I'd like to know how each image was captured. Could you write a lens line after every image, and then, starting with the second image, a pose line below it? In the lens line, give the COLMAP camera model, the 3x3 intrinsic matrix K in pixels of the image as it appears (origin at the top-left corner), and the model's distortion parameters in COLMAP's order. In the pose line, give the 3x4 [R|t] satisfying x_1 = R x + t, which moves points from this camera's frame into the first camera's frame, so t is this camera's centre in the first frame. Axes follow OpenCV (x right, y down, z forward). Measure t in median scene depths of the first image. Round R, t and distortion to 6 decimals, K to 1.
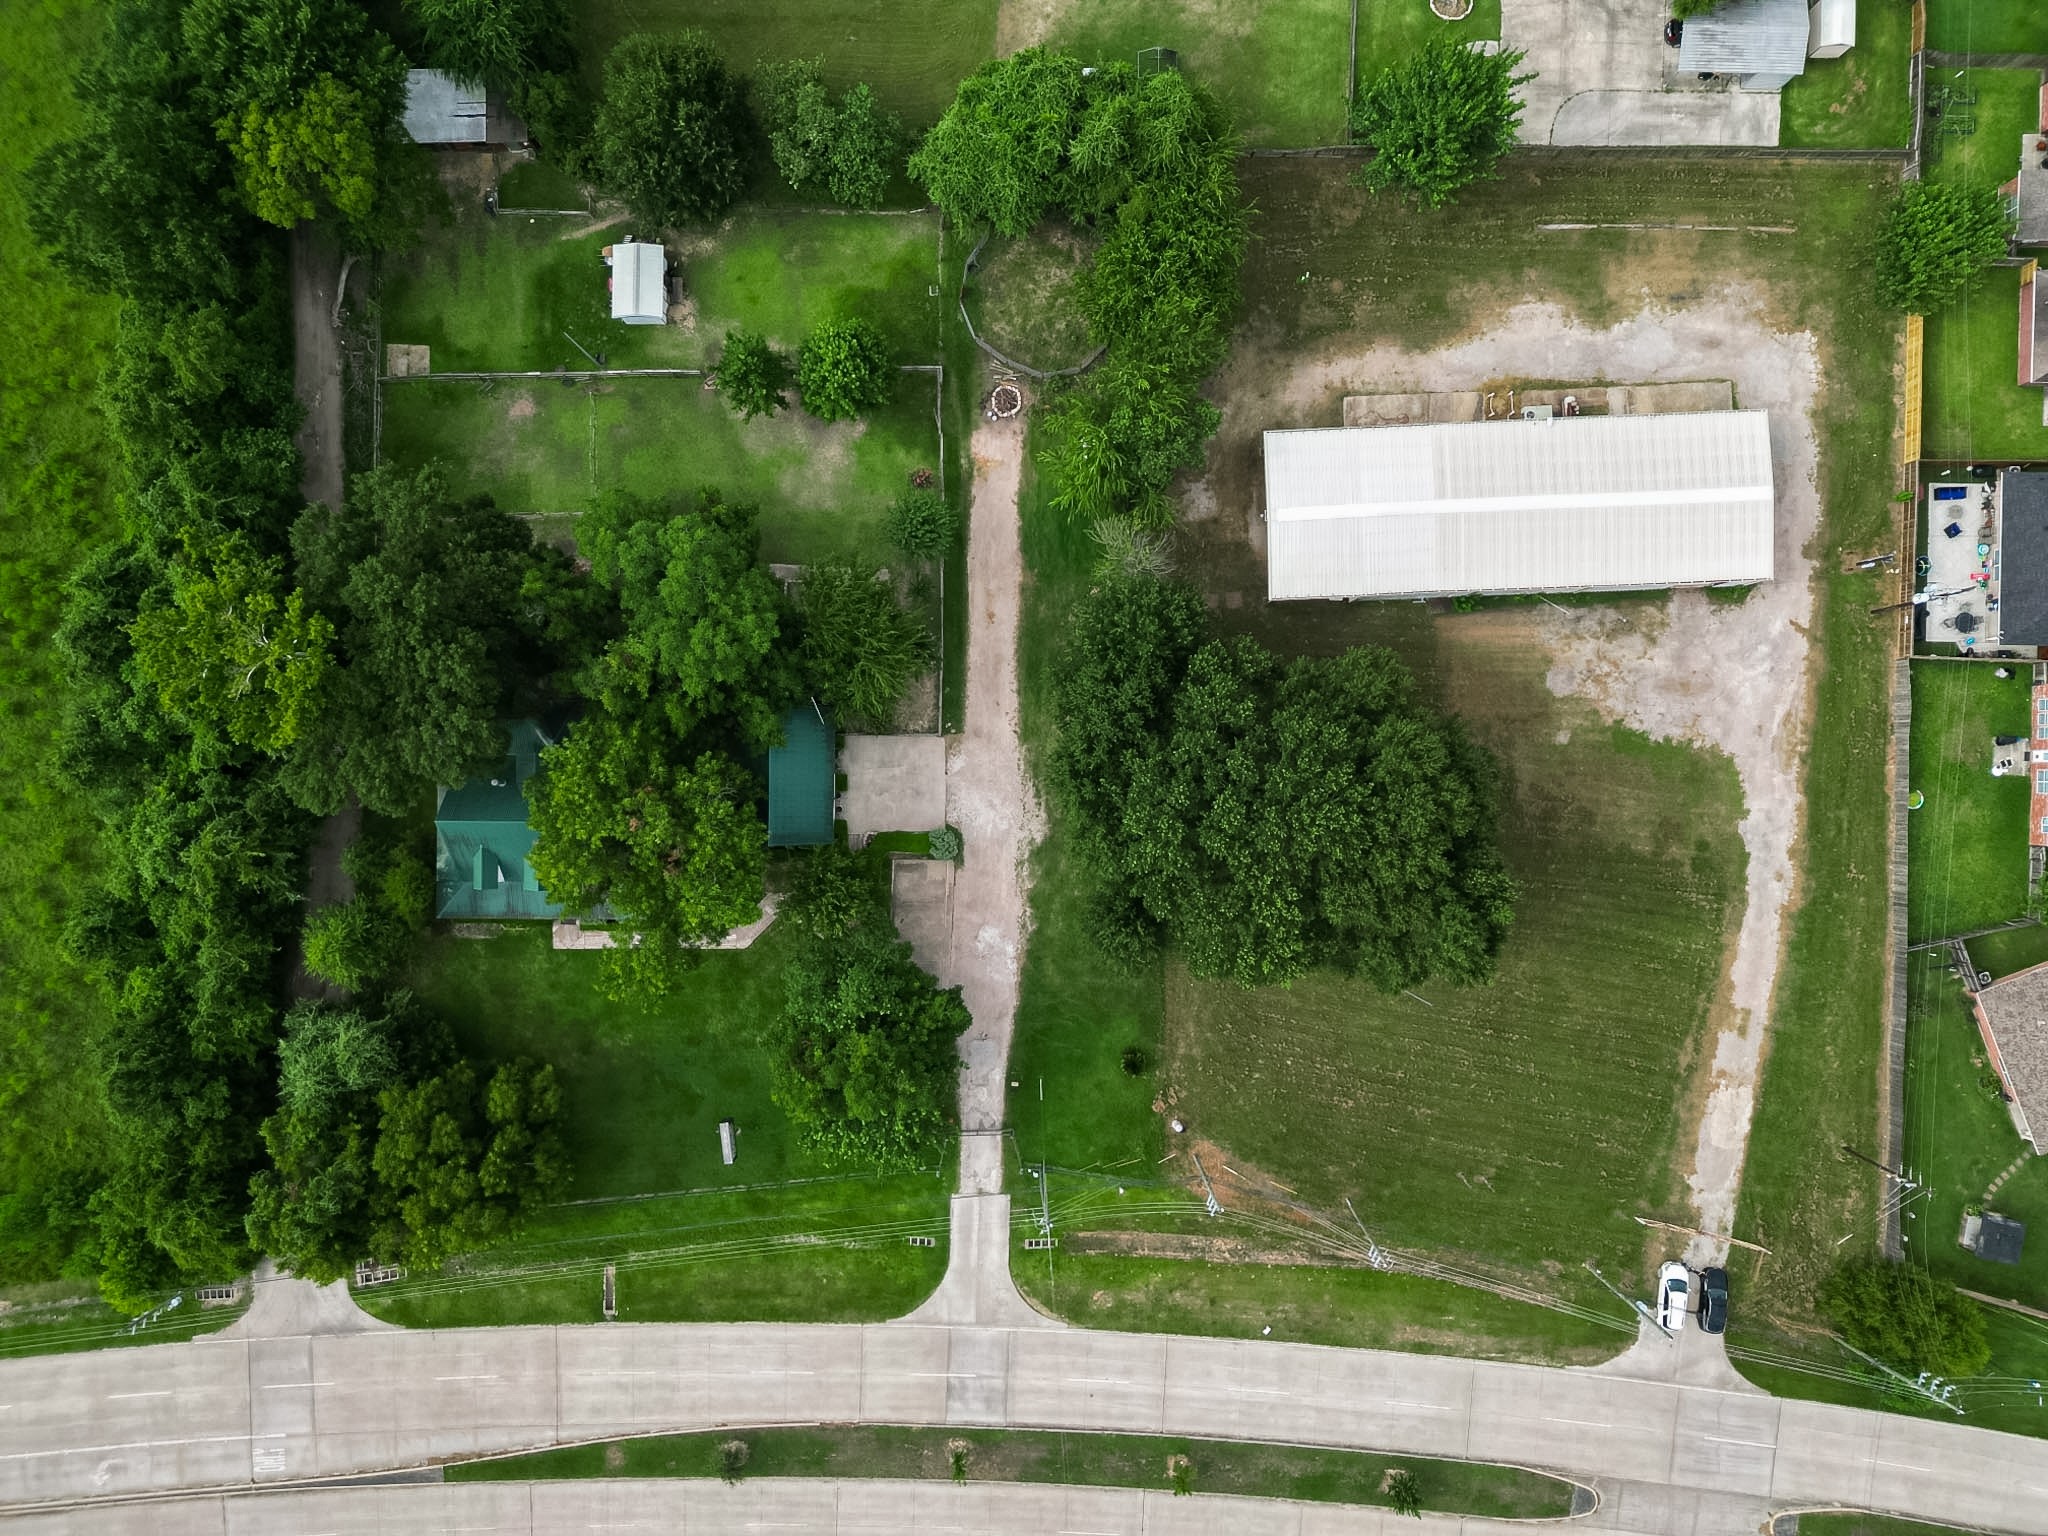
lens RADIAL K [[1324.4, 0, 1024.0], [0, 1324.4, 768.0], [0, 0, 1]] dist [0.004627, -0.002610]
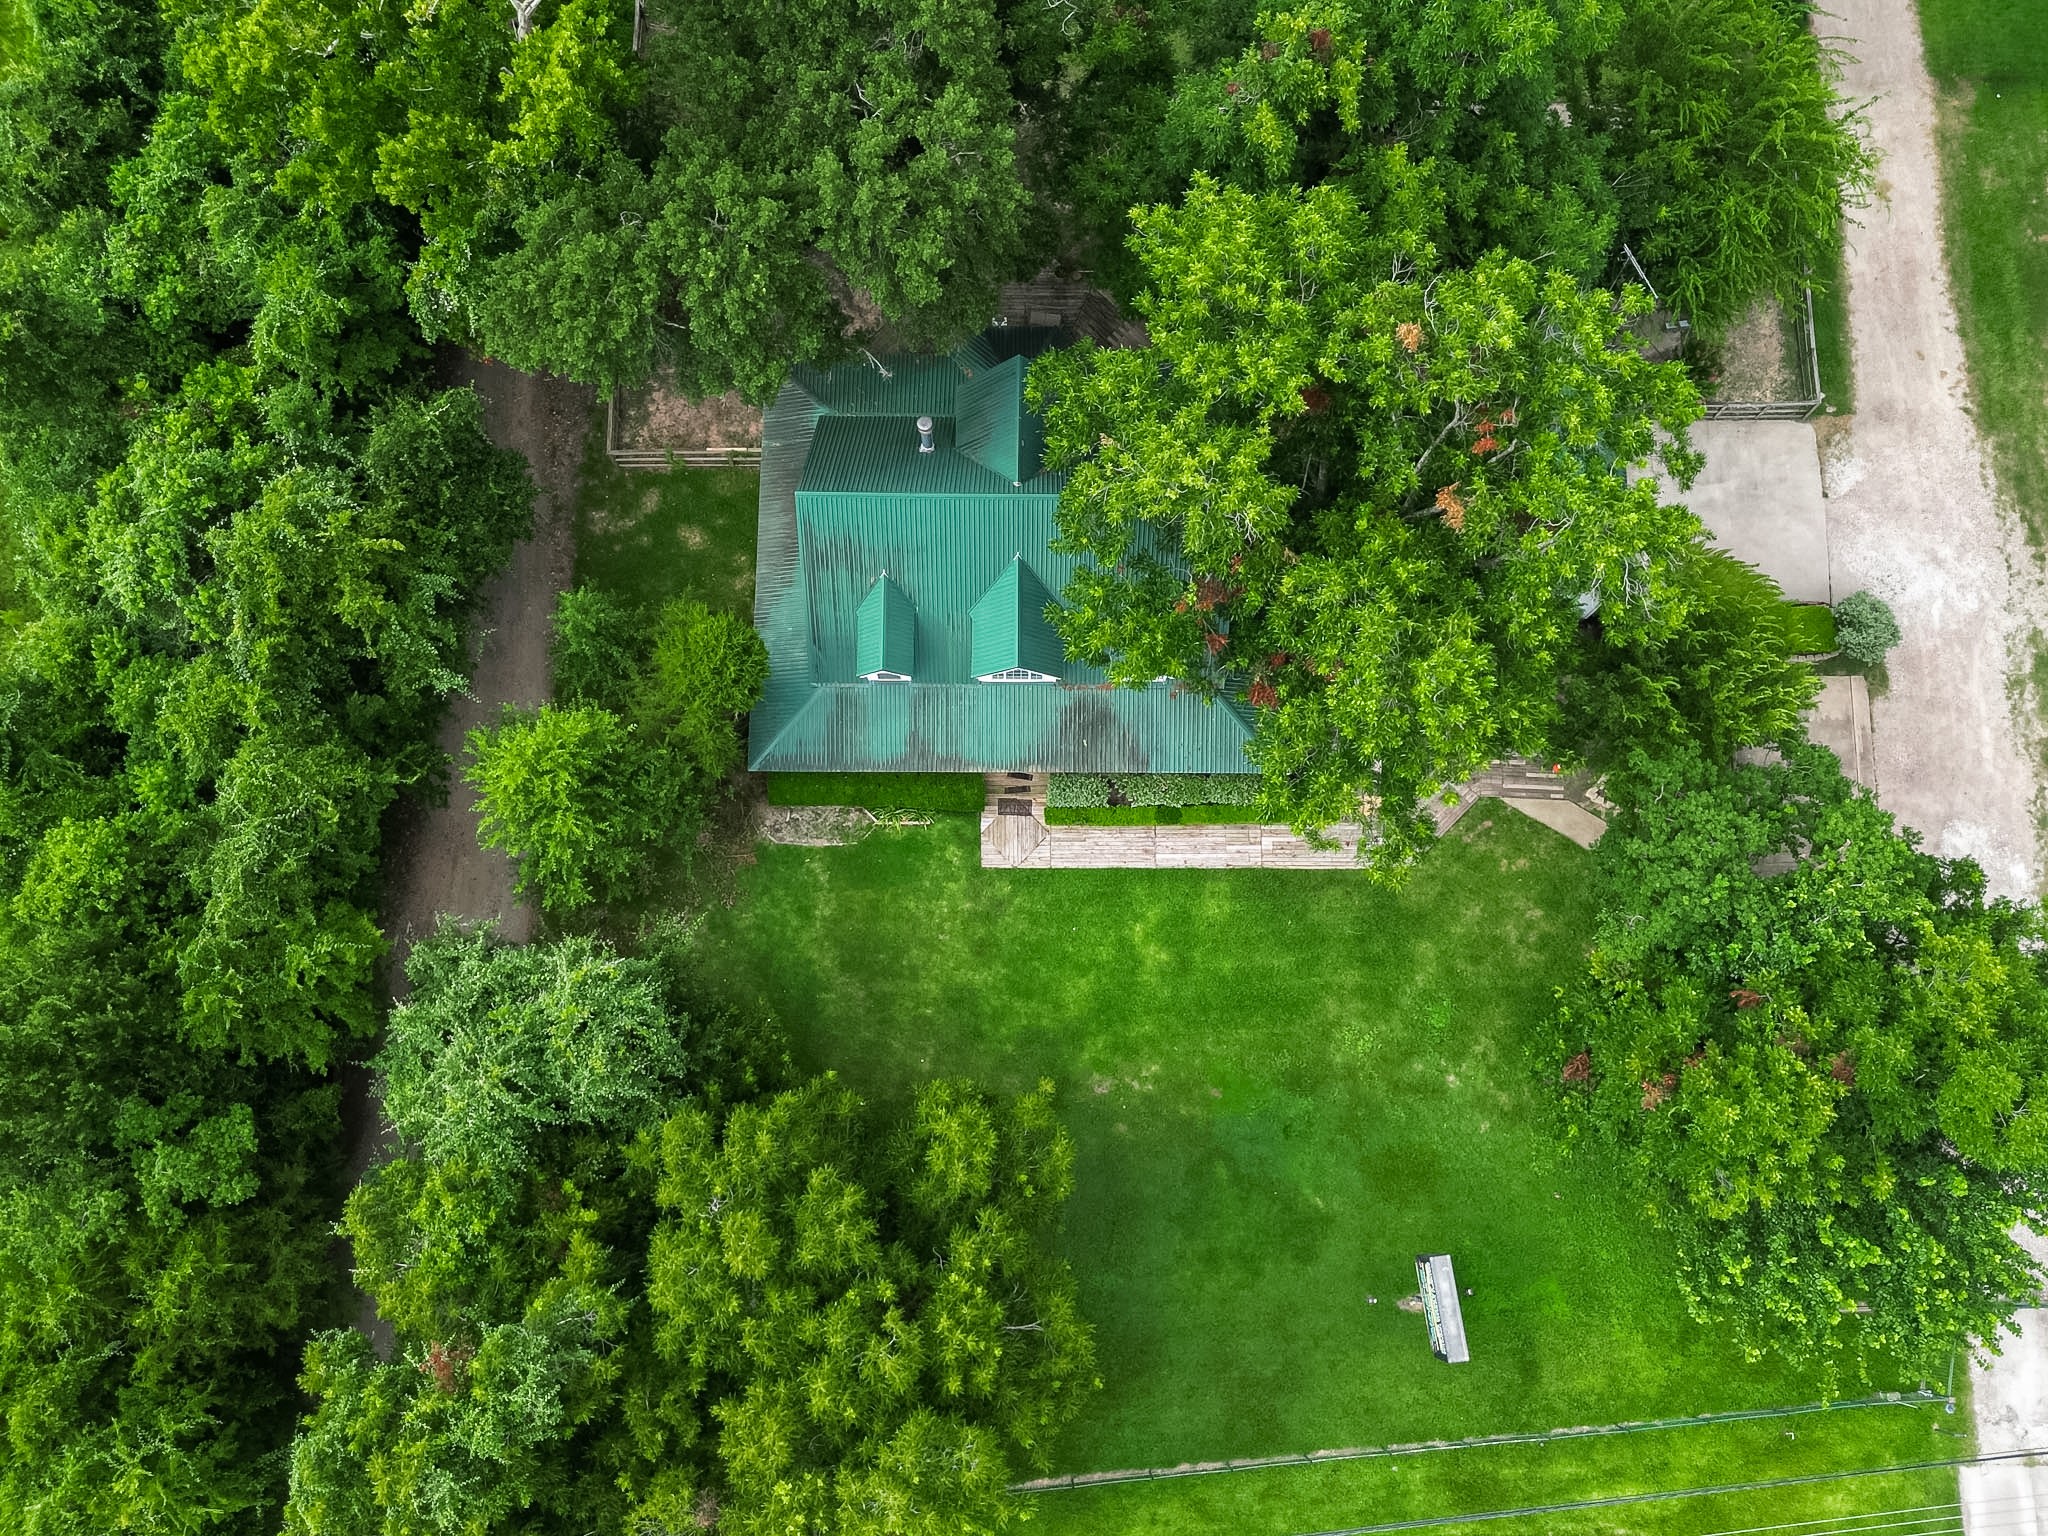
lens RADIAL K [[1611.6, 0, 1024.0], [0, 1611.6, 768.0], [0, 0, 1]] dist [0.057298, -0.044642]
pose [[0.999589, -0.008304, -0.027449, -0.366640], [0.002133, 0.976038, -0.217588, 0.249341], [0.028599, 0.217440, 0.975655, 0.523595]]
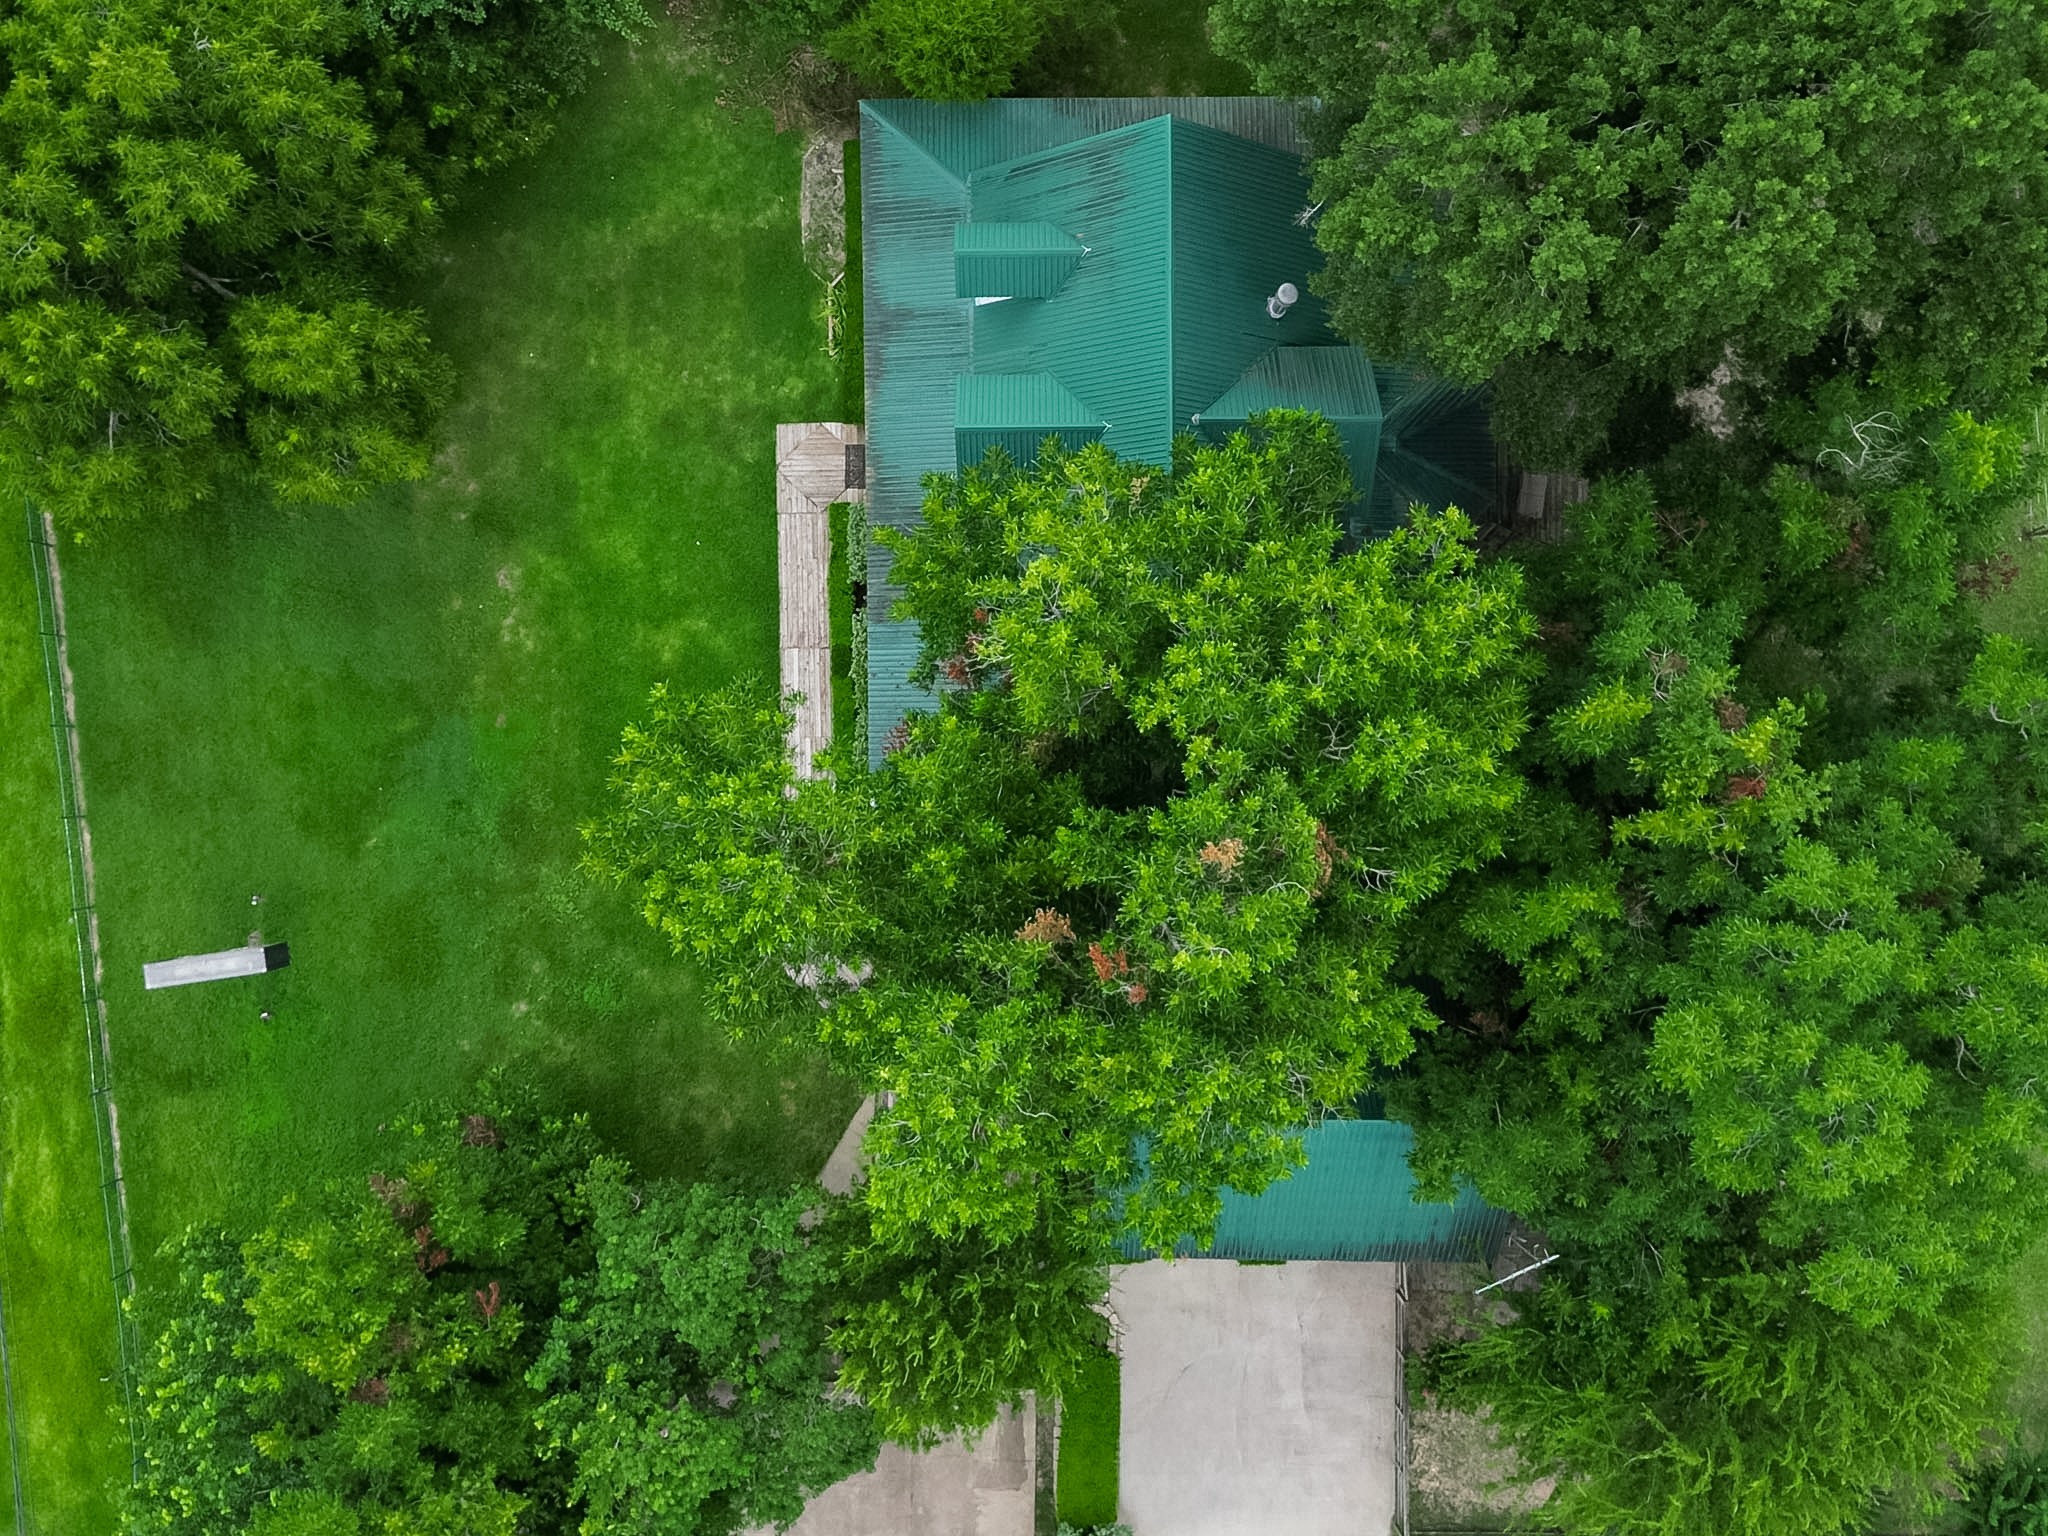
lens RADIAL K [[2167.7, 0, 1024.0], [0, 2167.7, 768.0], [0, 0, 1]] dist [0.127893, -0.157414]
pose [[0.019210, 0.999466, -0.026431, -0.279260], [-0.999539, 0.019819, 0.022984, 0.067079], [0.023496, 0.025978, 0.999386, 0.482817]]
